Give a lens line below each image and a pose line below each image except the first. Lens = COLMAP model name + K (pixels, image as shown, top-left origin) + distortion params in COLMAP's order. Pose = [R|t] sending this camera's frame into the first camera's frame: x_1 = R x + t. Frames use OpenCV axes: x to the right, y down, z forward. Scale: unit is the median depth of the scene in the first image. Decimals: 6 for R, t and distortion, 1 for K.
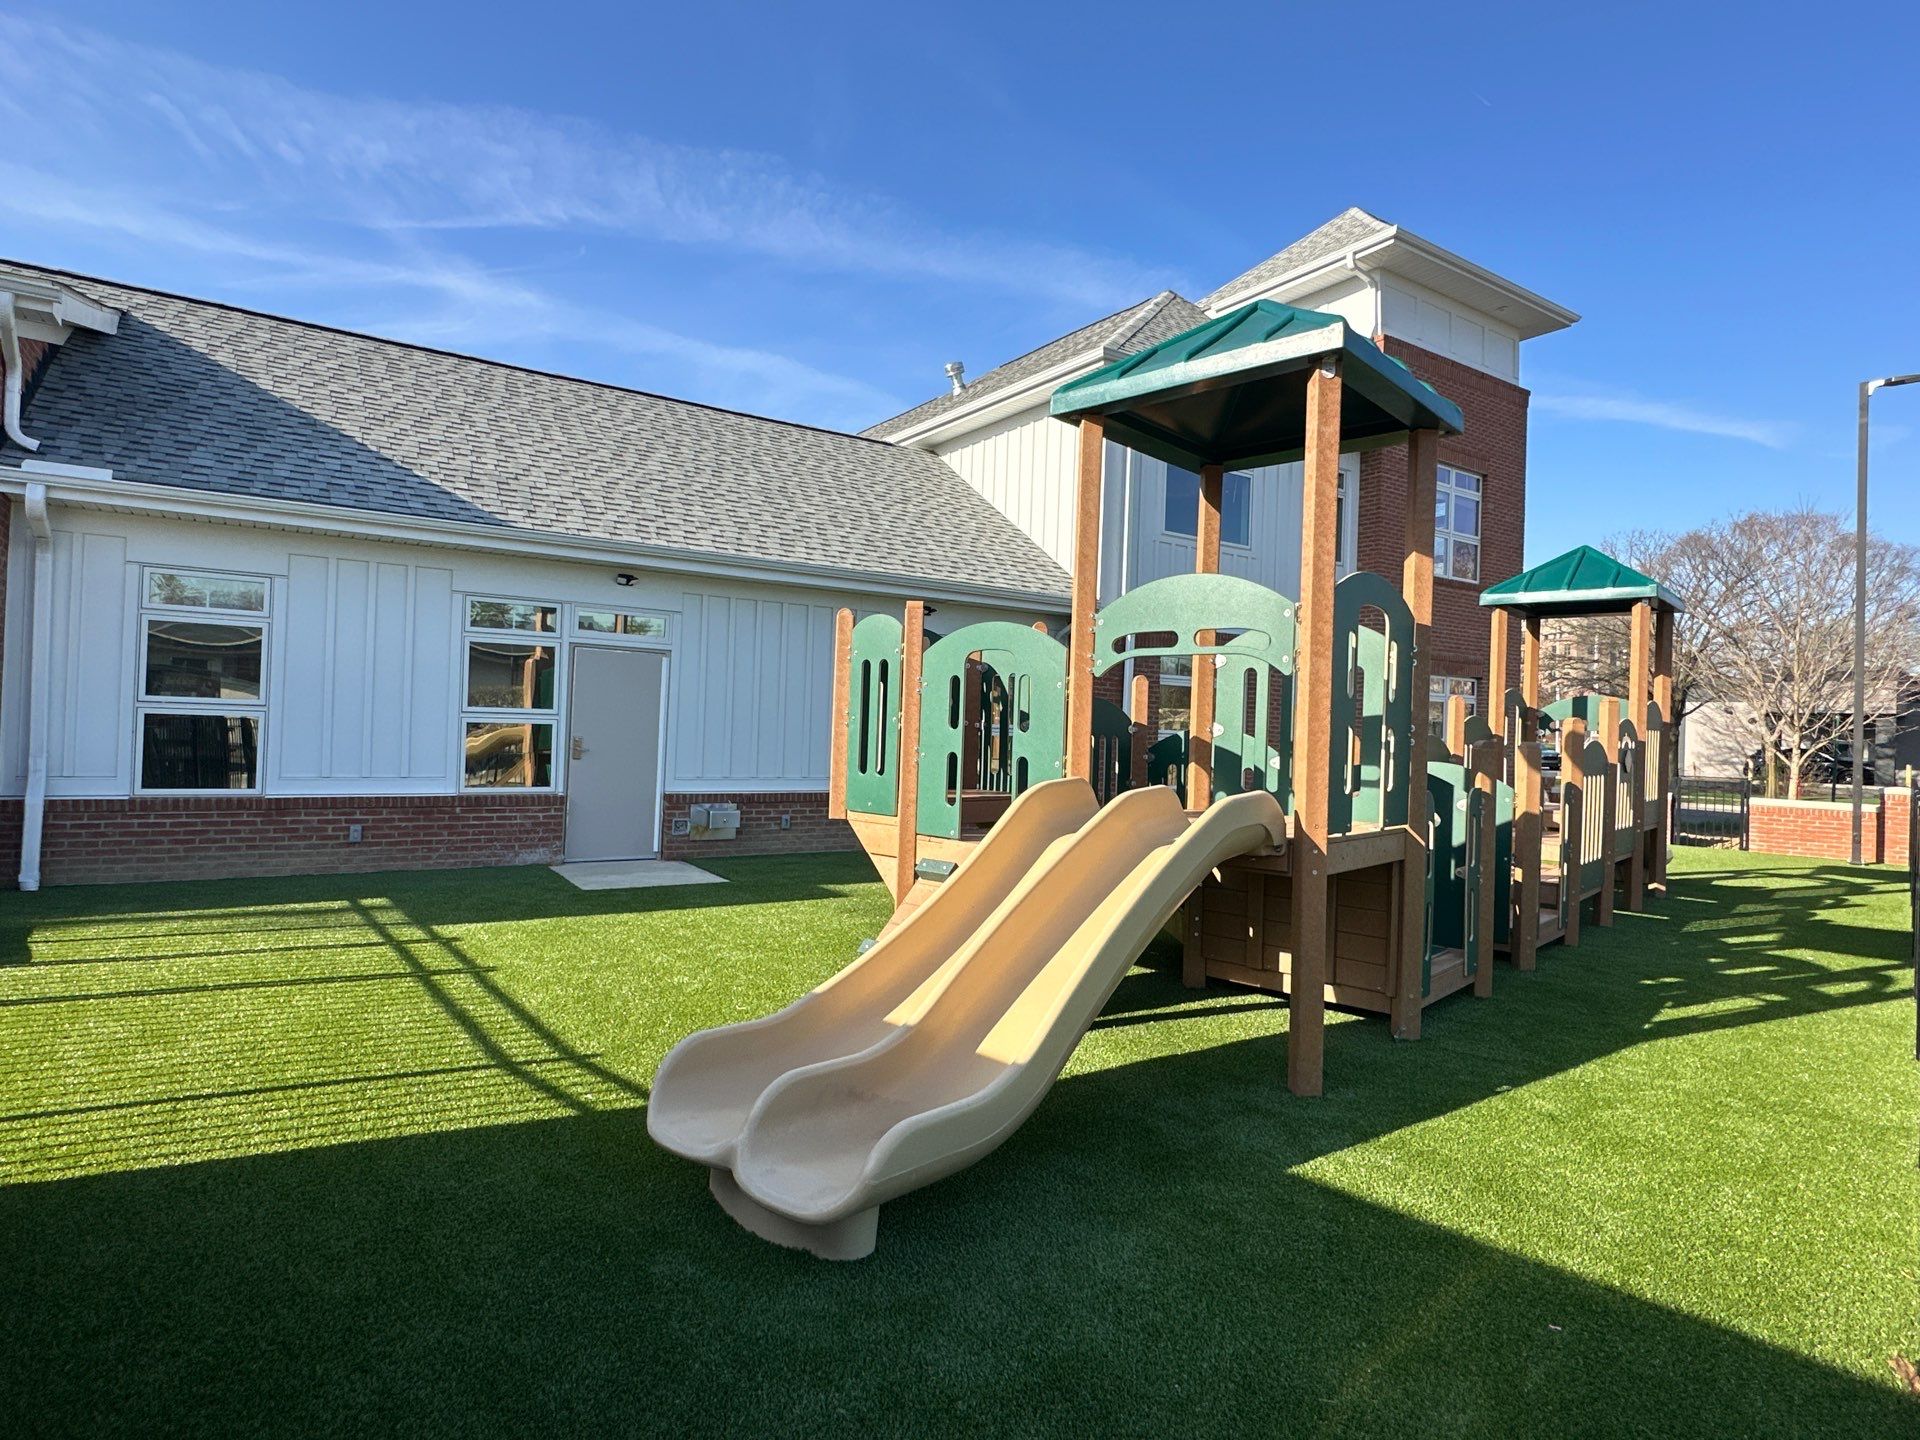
lens RADIAL K [[1078.1, 0, 960.0], [0, 1078.1, 720.0], [0, 0, 1]] dist [0.005037, 0.000866]
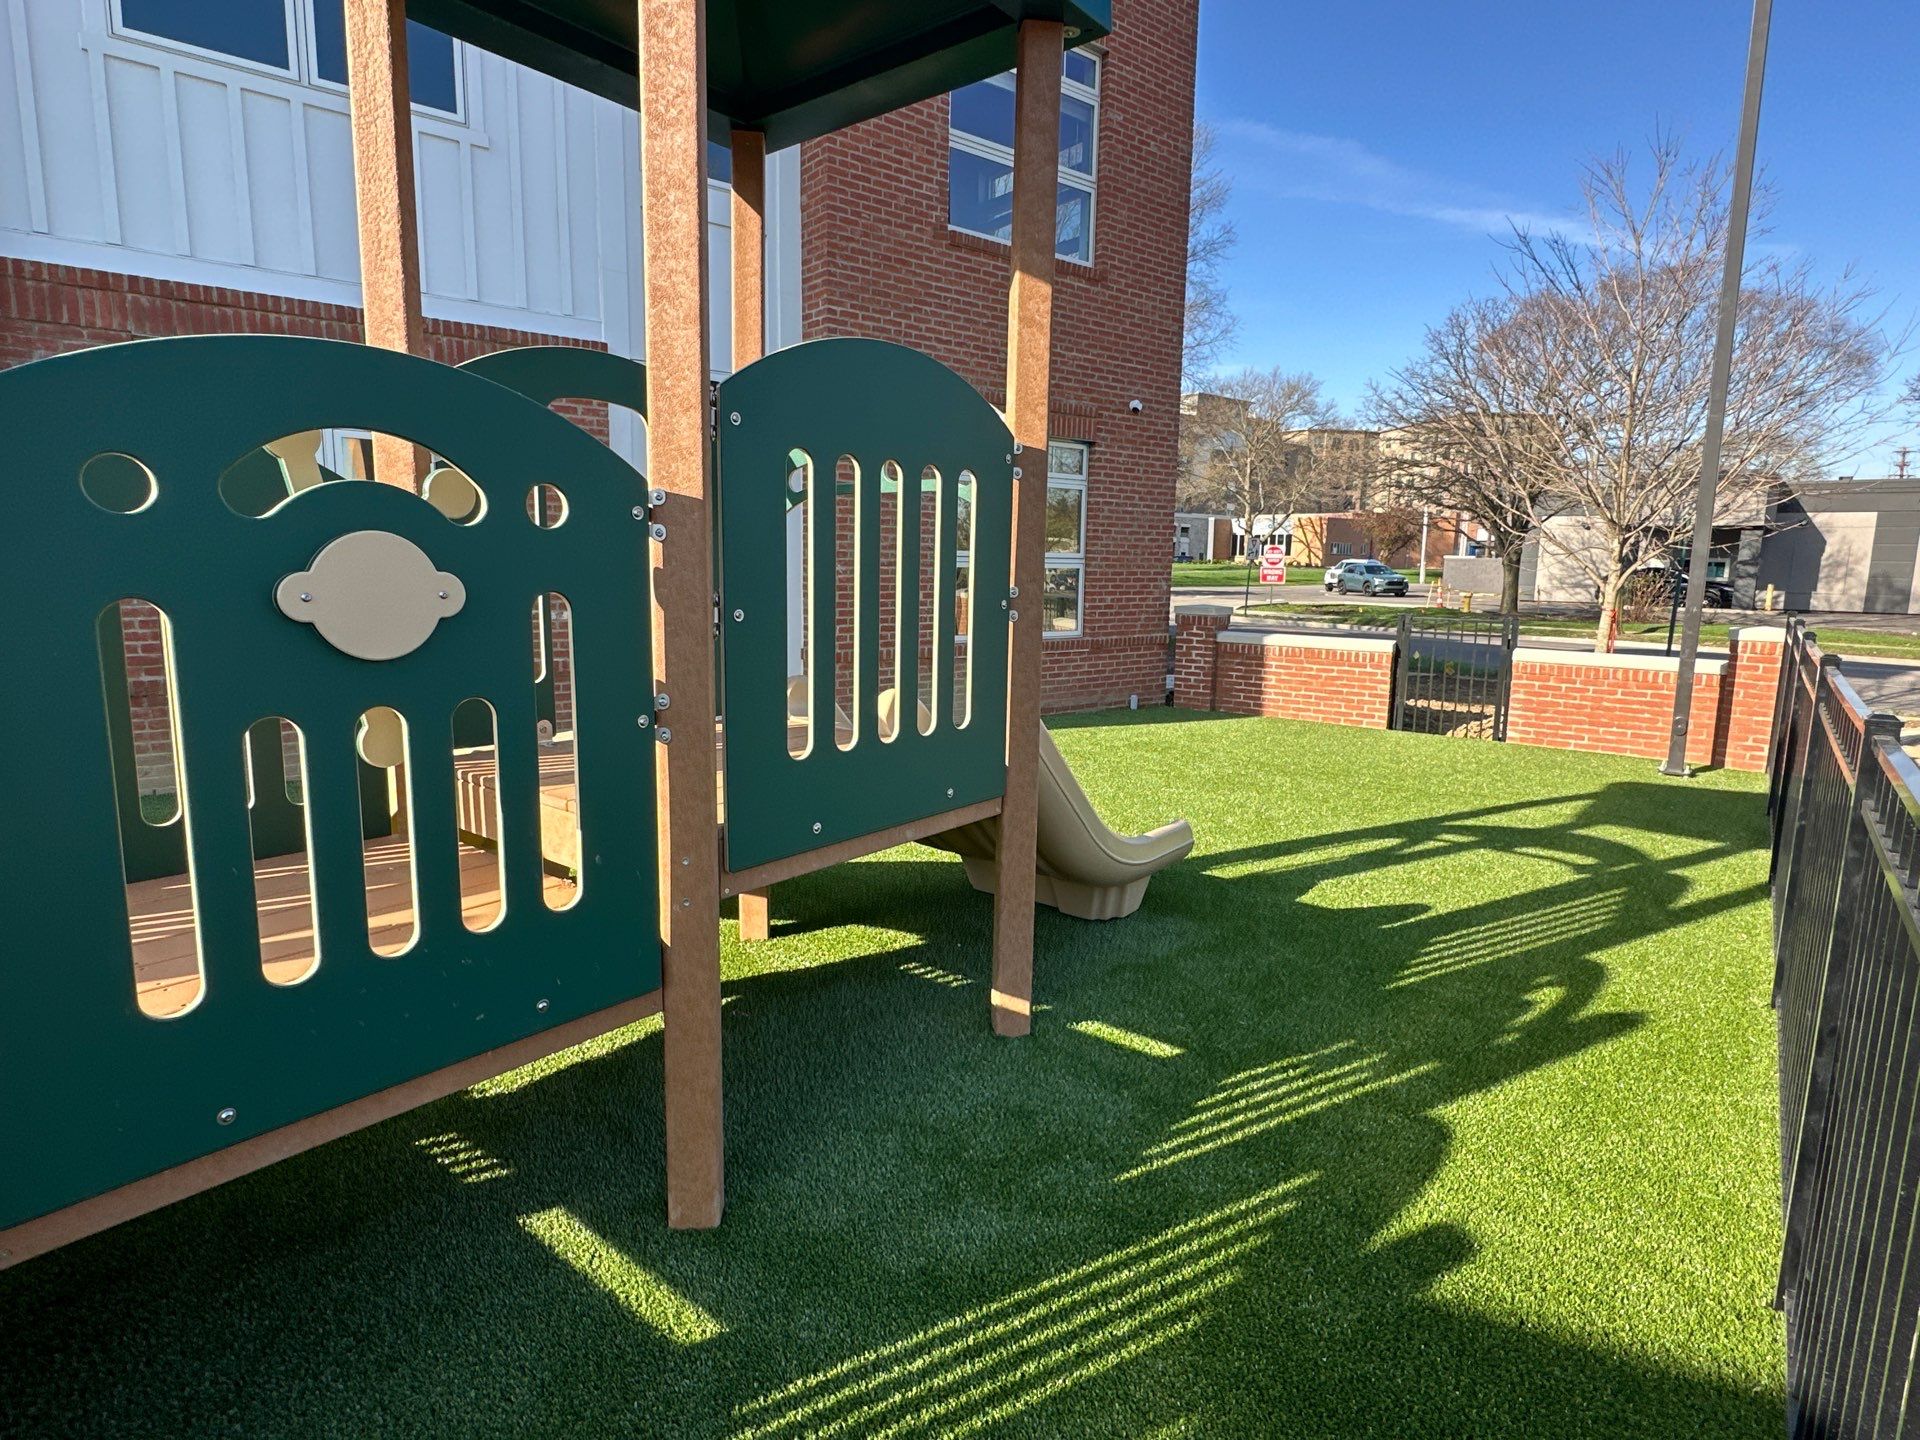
lens RADIAL K [[1033.0, 0, 949.5], [0, 1033.0, 719.5], [0, 0, 1]] dist [0.000510, 0.000251]
pose [[0.998402, -0.022384, 0.051896, 0.390981], [0.013934, 0.987372, 0.157806, 0.018852], [-0.054773, -0.156831, 0.986106, 0.457307]]
